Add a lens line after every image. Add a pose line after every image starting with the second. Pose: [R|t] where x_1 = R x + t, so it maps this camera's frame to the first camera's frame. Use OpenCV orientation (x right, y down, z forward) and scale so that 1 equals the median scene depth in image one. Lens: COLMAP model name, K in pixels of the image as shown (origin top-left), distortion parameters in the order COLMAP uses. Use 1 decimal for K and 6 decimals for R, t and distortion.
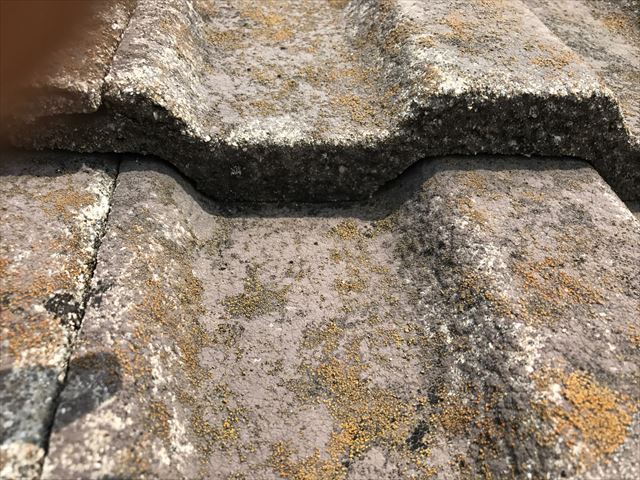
lens RADIAL K [[599.8, 0, 318.9], [0, 599.8, 239.5], [0, 0, 1]] dist [0.009739, 0.000000]
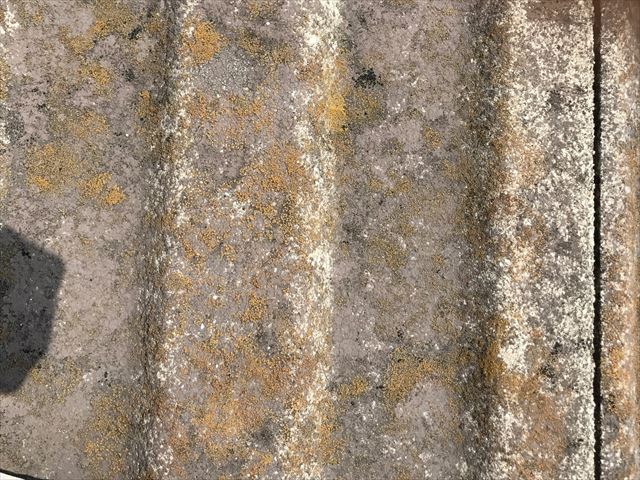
lens RADIAL K [[599.8, 0, 320.5], [0, 599.8, 239.1], [0, 0, 1]] dist [0.009739, 0.000000]
pose [[0.981479, 0.168676, 0.090811, 0.771437], [-0.178715, 0.635500, 0.751133, -0.965856], [0.068988, -0.753451, 0.653875, -0.936996]]
